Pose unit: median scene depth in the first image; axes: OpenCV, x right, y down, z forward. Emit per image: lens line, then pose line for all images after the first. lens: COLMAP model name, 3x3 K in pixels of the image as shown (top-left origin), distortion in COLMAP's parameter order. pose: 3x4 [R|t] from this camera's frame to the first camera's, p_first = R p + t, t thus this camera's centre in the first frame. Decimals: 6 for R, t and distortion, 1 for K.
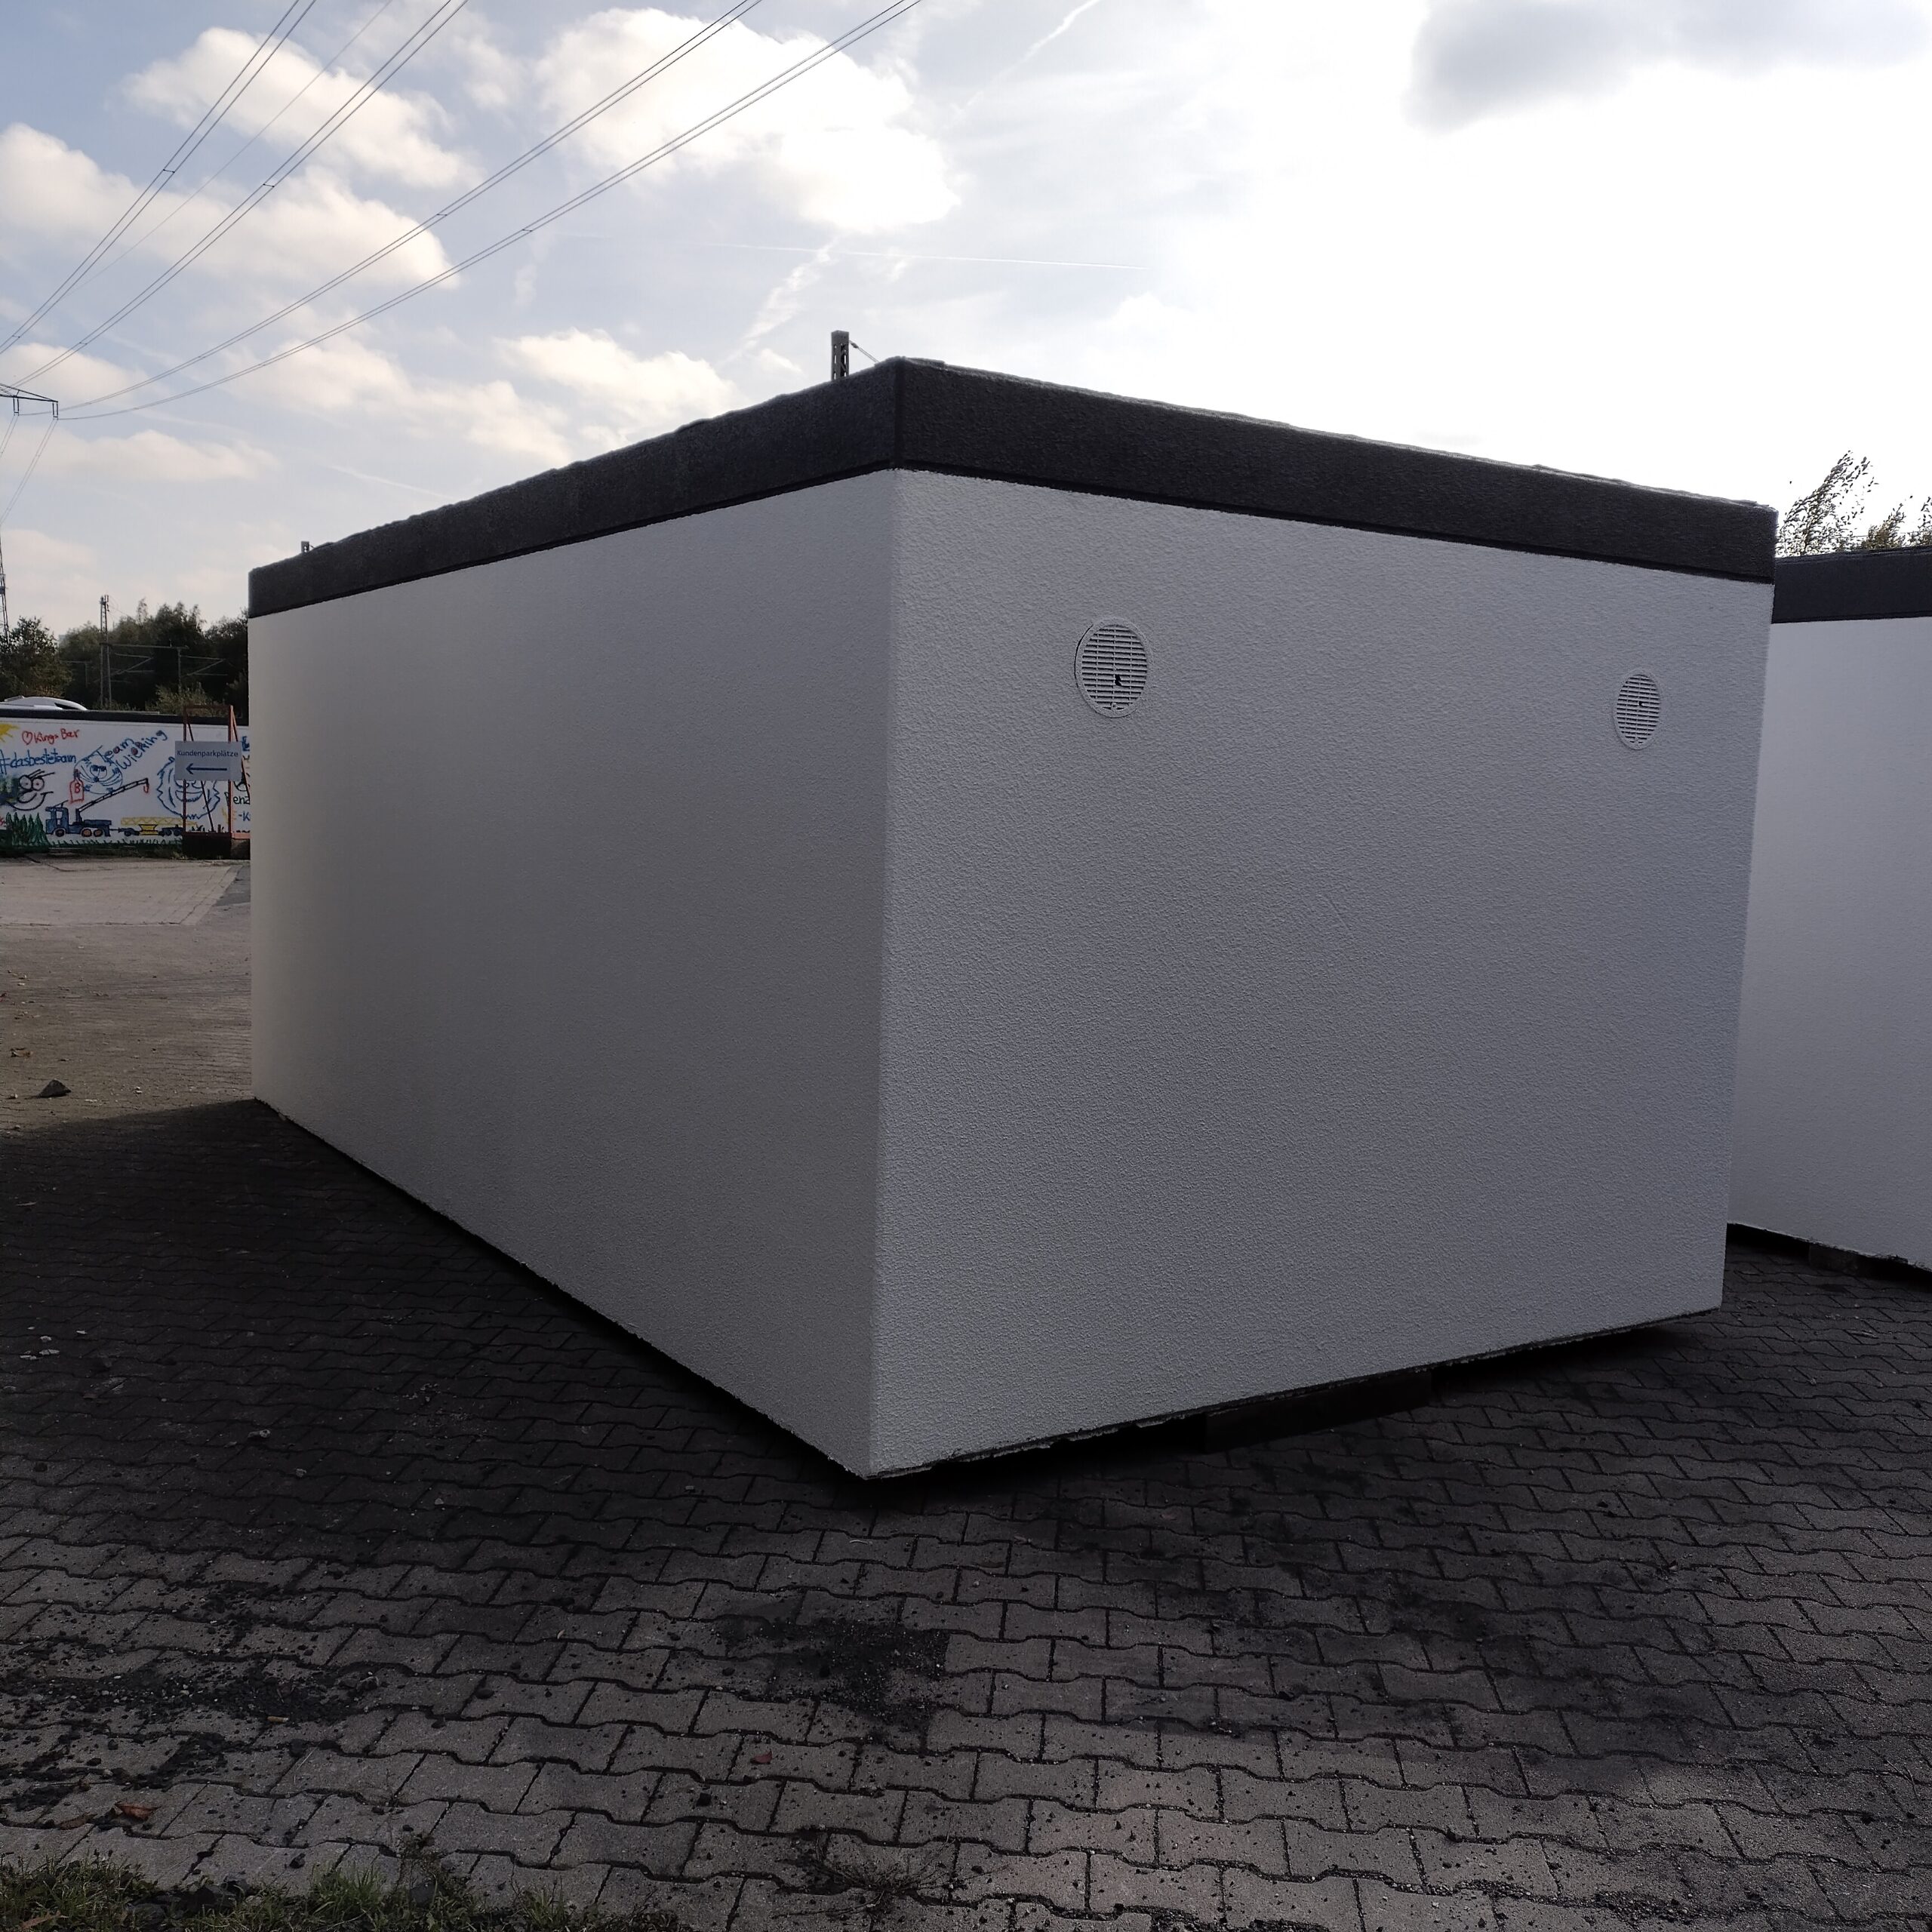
lens RADIAL K [[1871.3, 0, 969.6], [0, 1871.3, 966.4], [0, 0, 1]] dist [0.129802, -0.233626]
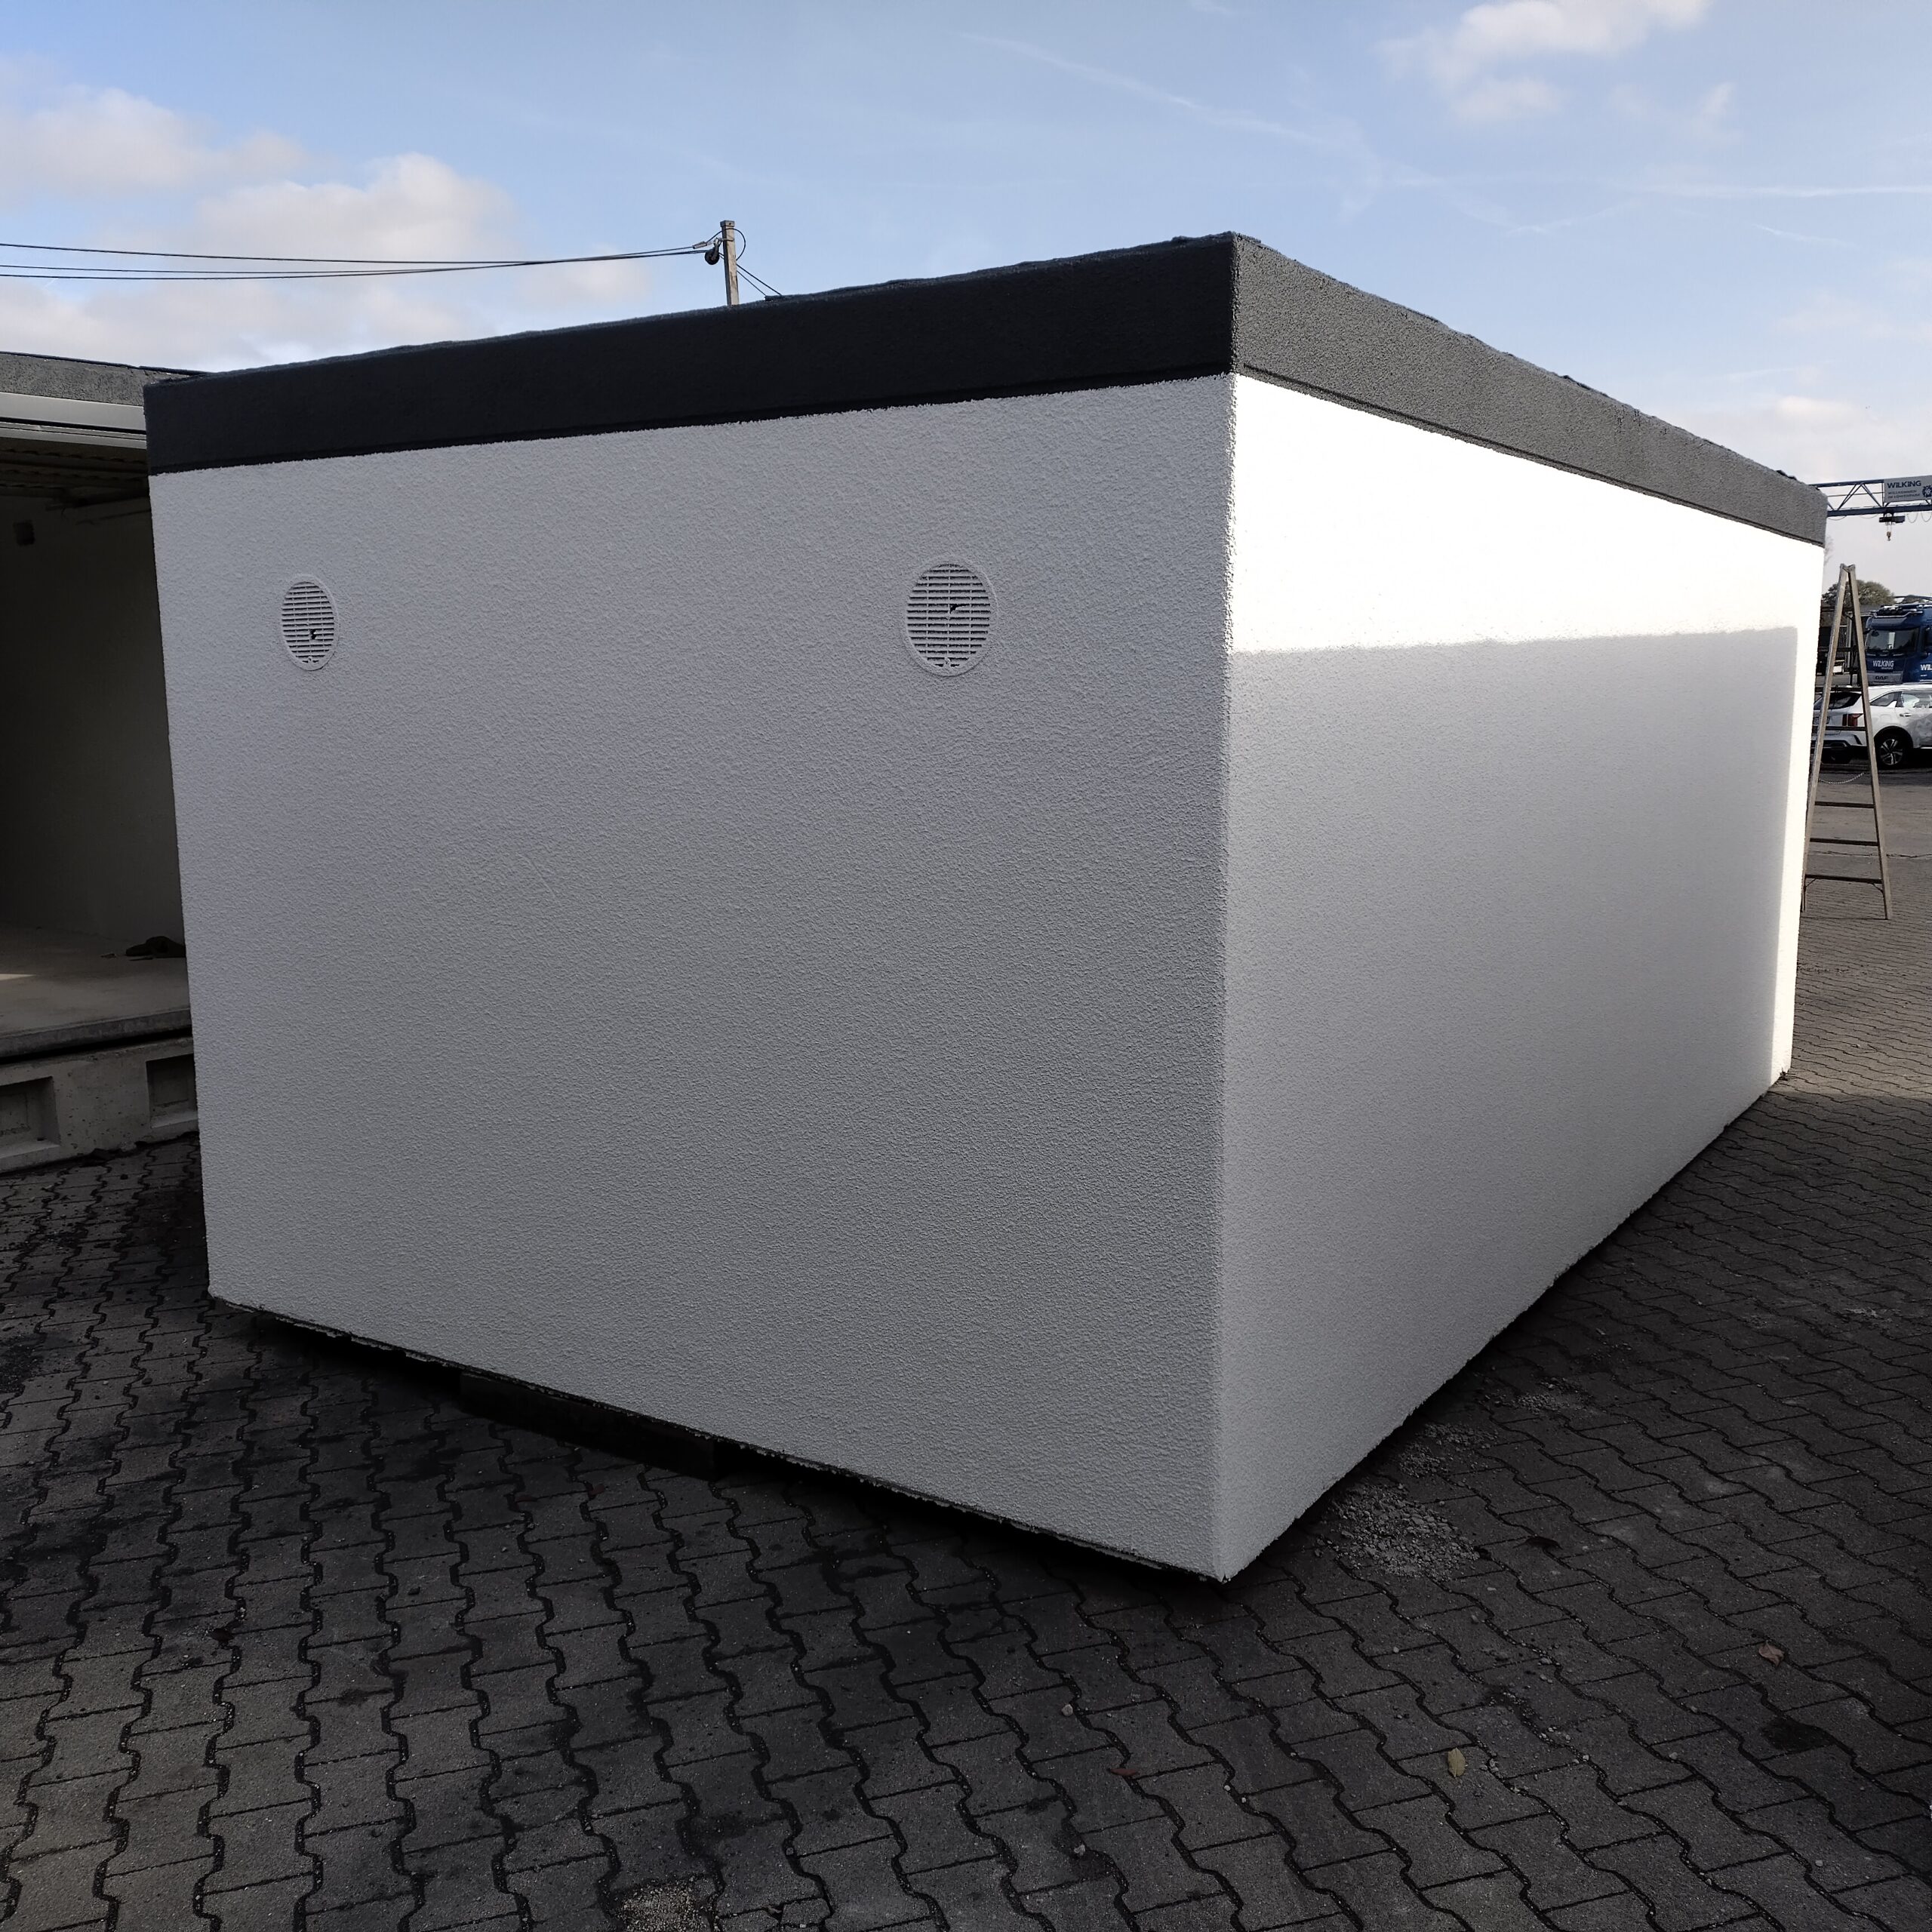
lens RADIAL K [[1823.4, 0, 965.7], [0, 1823.4, 995.0], [0, 0, 1]] dist [0.102249, -0.193882]
pose [[0.410547, 0.117480, -0.904240, 1.108269], [-0.079250, 0.992510, 0.092967, -0.071923], [0.908389, 0.033494, 0.416782, 0.848132]]
